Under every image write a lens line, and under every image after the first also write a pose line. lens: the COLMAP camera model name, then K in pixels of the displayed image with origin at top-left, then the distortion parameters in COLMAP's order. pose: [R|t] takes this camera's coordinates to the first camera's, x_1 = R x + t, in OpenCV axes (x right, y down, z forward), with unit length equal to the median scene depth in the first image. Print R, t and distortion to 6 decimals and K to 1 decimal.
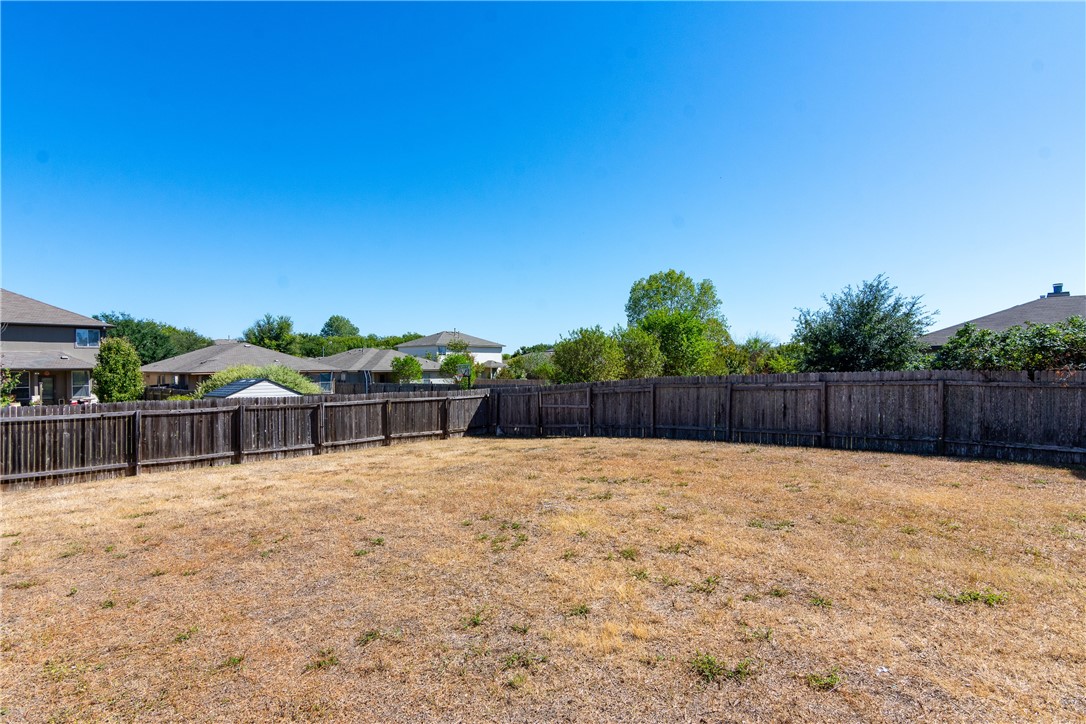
lens RADIAL K [[524.7, 0, 542.5], [0, 524.7, 366.3], [0, 0, 1]] dist [0.000688, 0.004057]
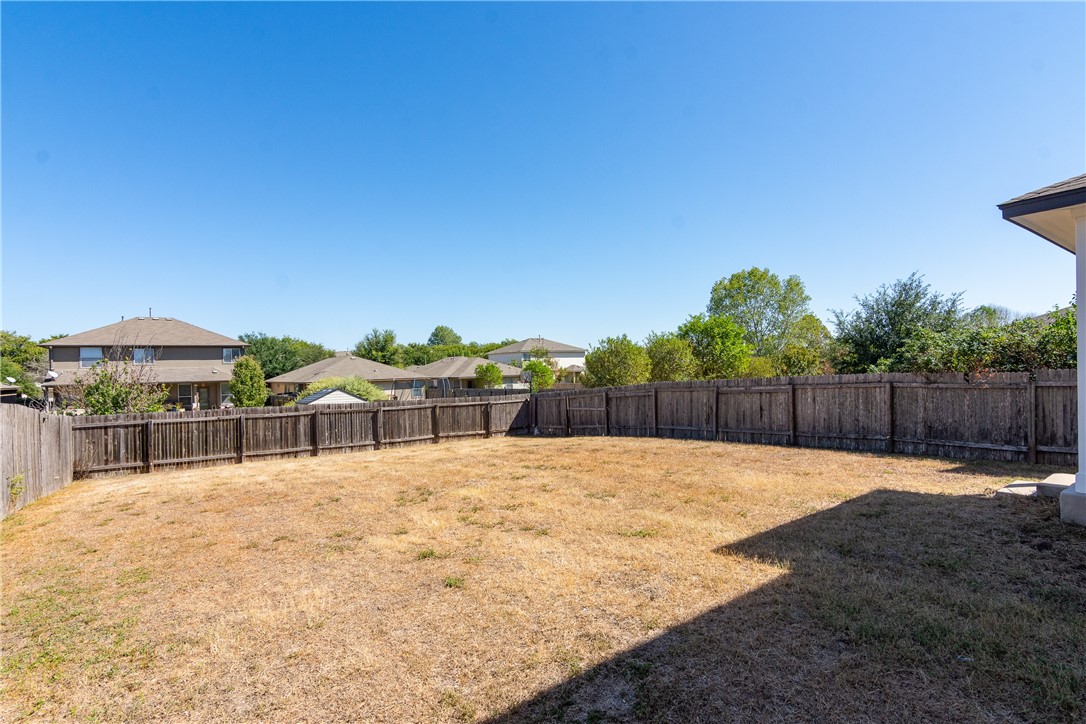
lens RADIAL K [[524.7, 0, 543.2], [0, 524.7, 365.5], [0, 0, 1]] dist [0.000688, 0.004057]
pose [[0.980284, -0.023027, -0.196247, 0.154556], [0.021788, 0.999727, -0.008471, -0.007849], [0.196389, 0.004028, 0.980518, -0.100570]]
